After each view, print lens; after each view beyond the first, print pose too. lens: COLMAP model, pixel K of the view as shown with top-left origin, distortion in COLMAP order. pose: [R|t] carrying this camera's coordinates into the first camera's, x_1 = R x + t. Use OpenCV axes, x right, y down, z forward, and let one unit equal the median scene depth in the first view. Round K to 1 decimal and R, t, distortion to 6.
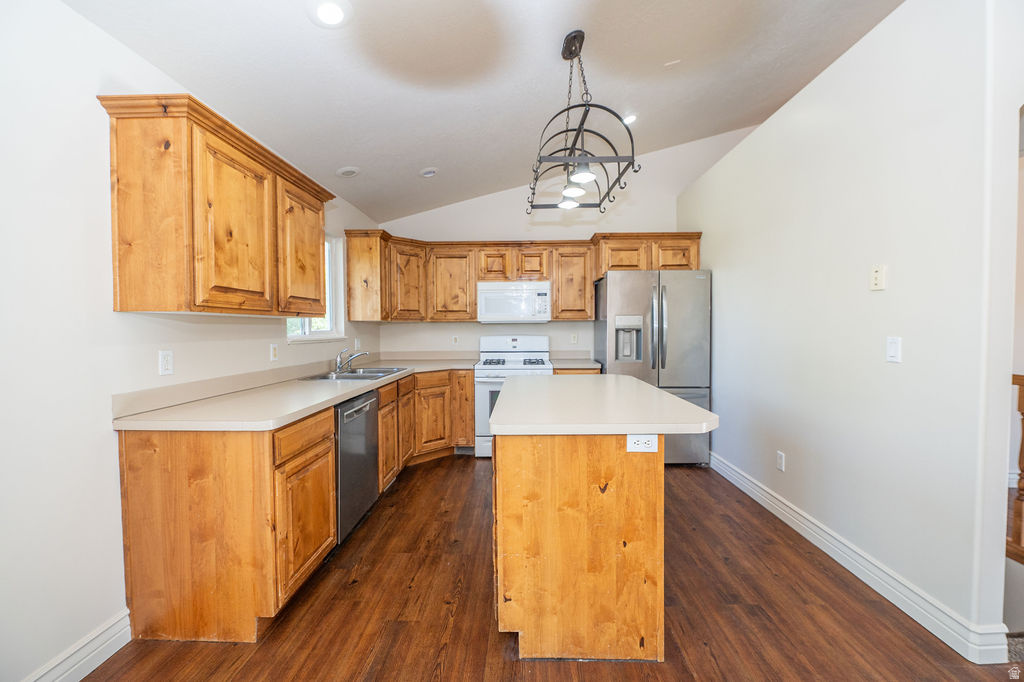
lens RADIAL K [[410.5, 0, 511.2], [0, 410.5, 339.5], [0, 0, 1]] dist [-0.007405, -0.000965]
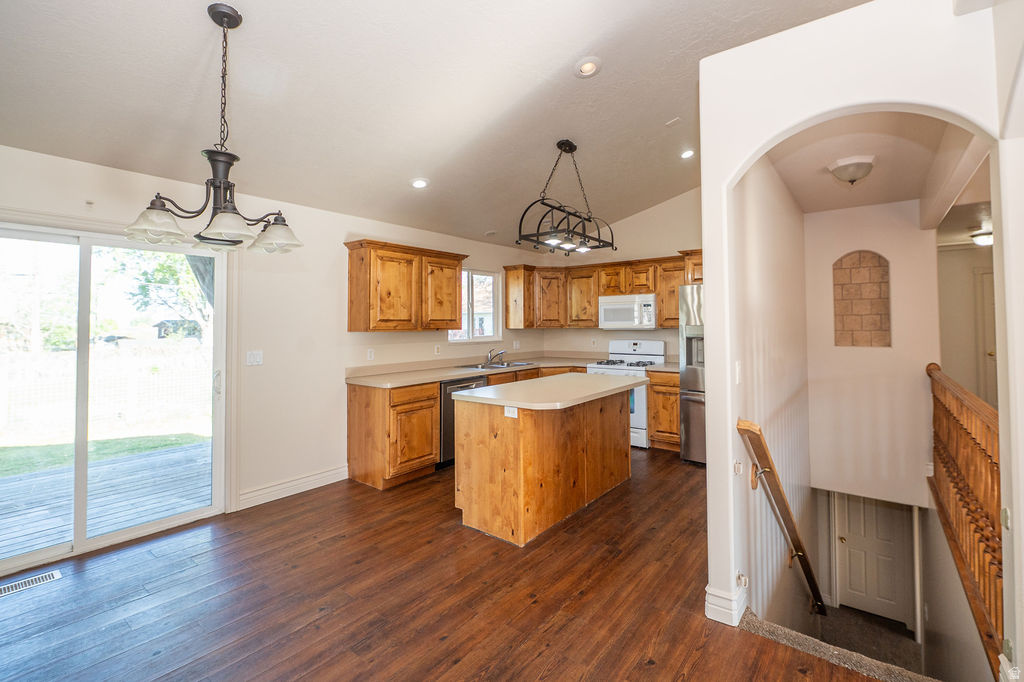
lens RADIAL K [[446.3, 0, 561.9], [0, 446.3, 308.2], [0, 0, 1]] dist [-0.009898, -0.001417]
pose [[0.828224, -0.020932, -0.560005, 1.263798], [-0.011360, 0.998470, -0.054123, -0.068306], [0.560281, 0.051188, 0.826719, -0.368752]]
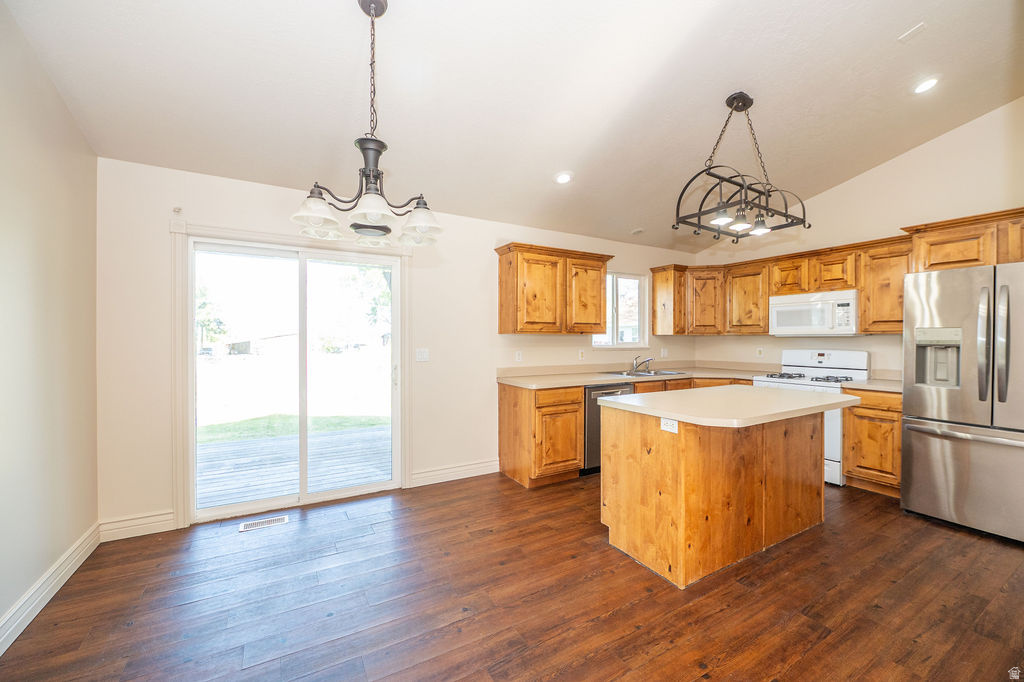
lens RADIAL K [[410.5, 0, 515.0], [0, 410.5, 339.2], [0, 0, 1]] dist [-0.007405, -0.000965]
pose [[0.518607, 0.007735, -0.854978, 1.023249], [-0.027380, 0.999596, -0.007565, -0.017657], [0.854574, 0.027333, 0.518610, -0.169784]]
